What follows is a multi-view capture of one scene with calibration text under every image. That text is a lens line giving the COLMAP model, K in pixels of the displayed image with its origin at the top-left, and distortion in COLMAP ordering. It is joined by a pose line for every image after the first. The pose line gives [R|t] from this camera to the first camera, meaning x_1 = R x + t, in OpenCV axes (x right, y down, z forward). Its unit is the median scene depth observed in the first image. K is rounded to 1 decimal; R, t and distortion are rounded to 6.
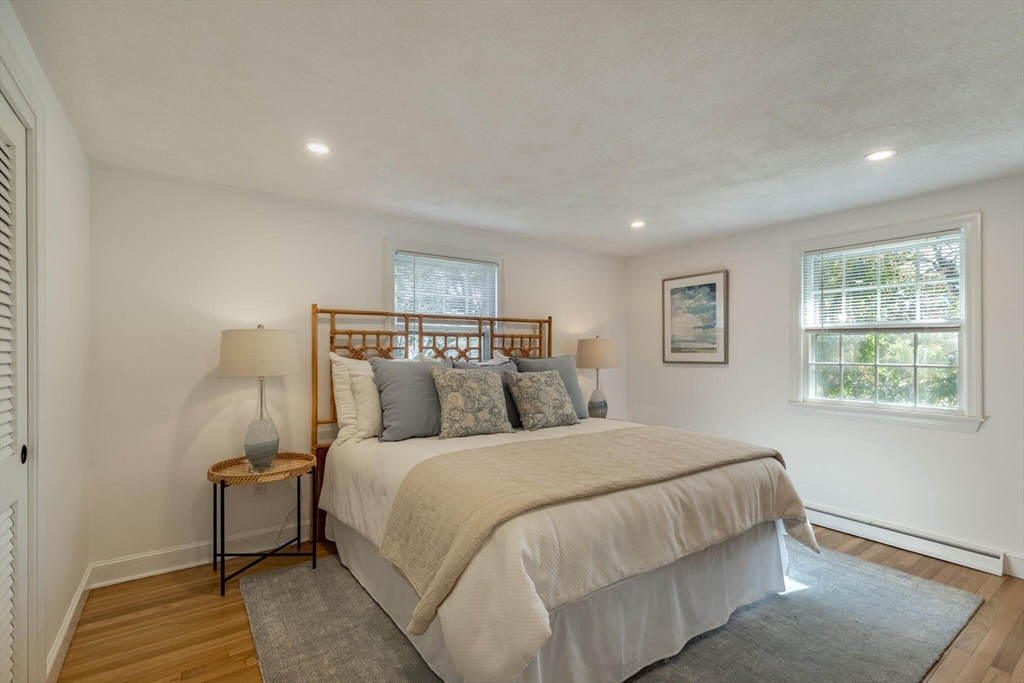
lens RADIAL K [[470.9, 0, 514.8], [0, 470.9, 351.1], [0, 0, 1]] dist [0.007194, -0.000794]
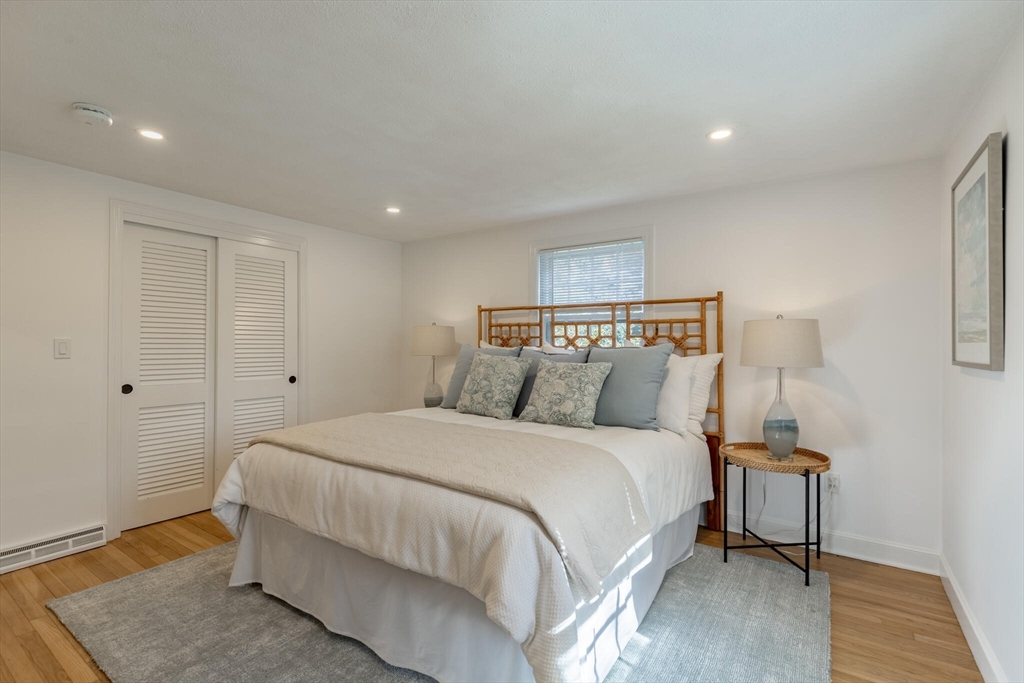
lens RADIAL K [[470.9, 0, 515.4], [0, 470.9, 337.4], [0, 0, 1]] dist [0.007194, -0.000794]
pose [[0.345439, -0.004958, -0.938428, 0.775530], [0.000278, 0.999987, -0.005181, 0.000424], [0.938441, 0.001529, 0.345436, 0.540566]]
